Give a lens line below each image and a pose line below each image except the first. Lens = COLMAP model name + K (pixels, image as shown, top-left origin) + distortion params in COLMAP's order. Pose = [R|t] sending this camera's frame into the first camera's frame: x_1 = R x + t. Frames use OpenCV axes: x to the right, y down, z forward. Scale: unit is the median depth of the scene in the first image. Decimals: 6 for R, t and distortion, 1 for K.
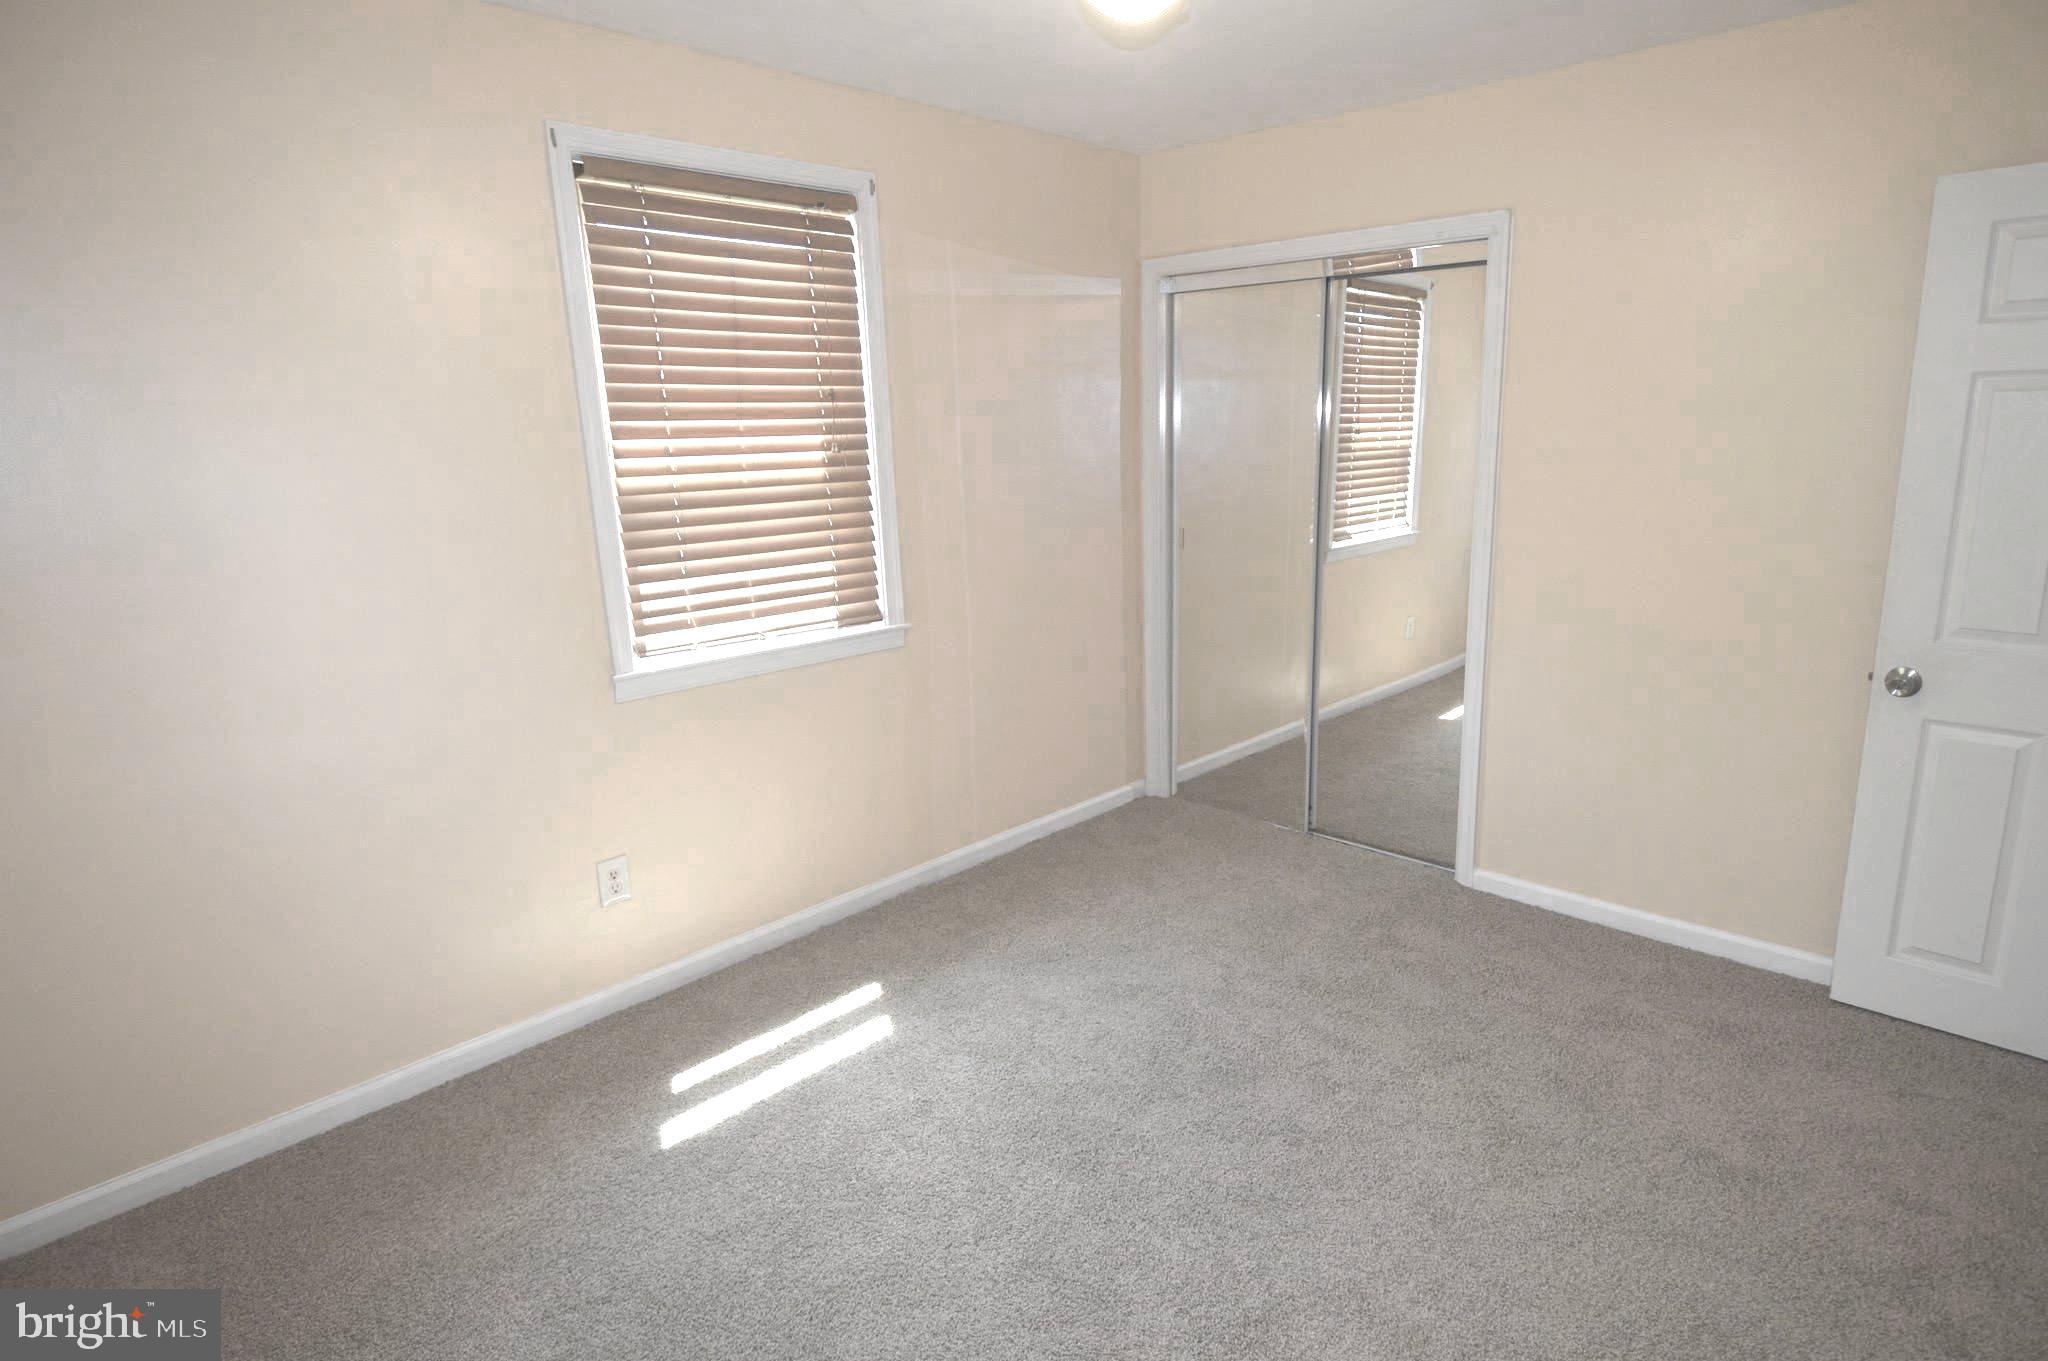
lens RADIAL K [[1091.7, 0, 1027.6], [0, 1091.7, 684.5], [0, 0, 1]] dist [0.013880, -0.021199]
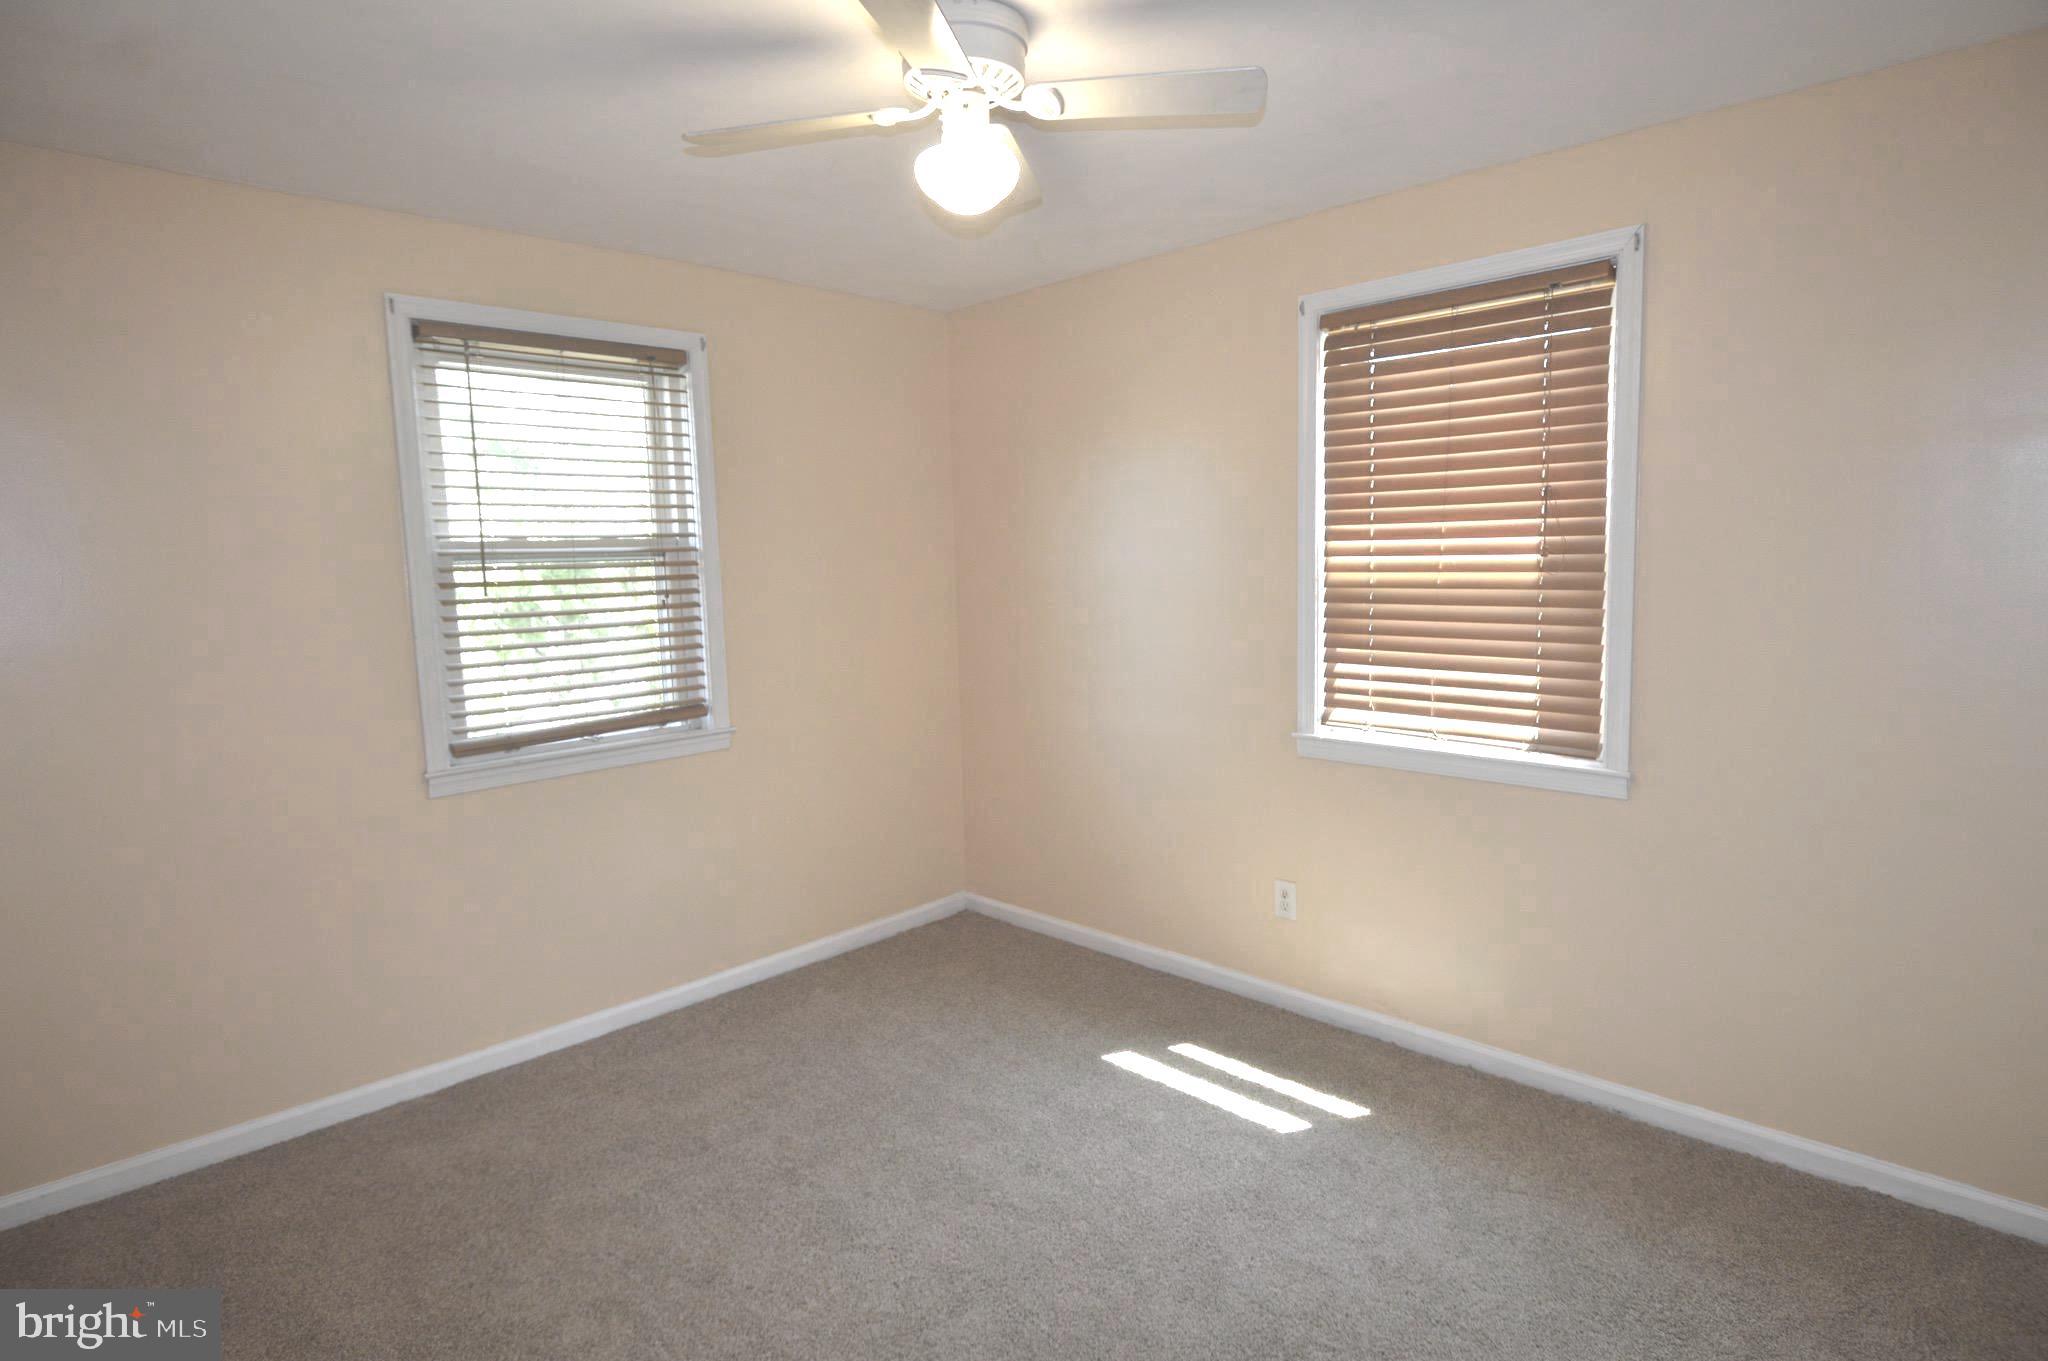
lens RADIAL K [[1091.7, 0, 1036.5], [0, 1091.7, 672.3], [0, 0, 1]] dist [0.013880, -0.021199]
pose [[-0.004647, 0.144026, -0.989563, 0.759787], [-0.200167, 0.969412, 0.142033, -0.175180], [0.979751, 0.198738, 0.024324, 0.633716]]
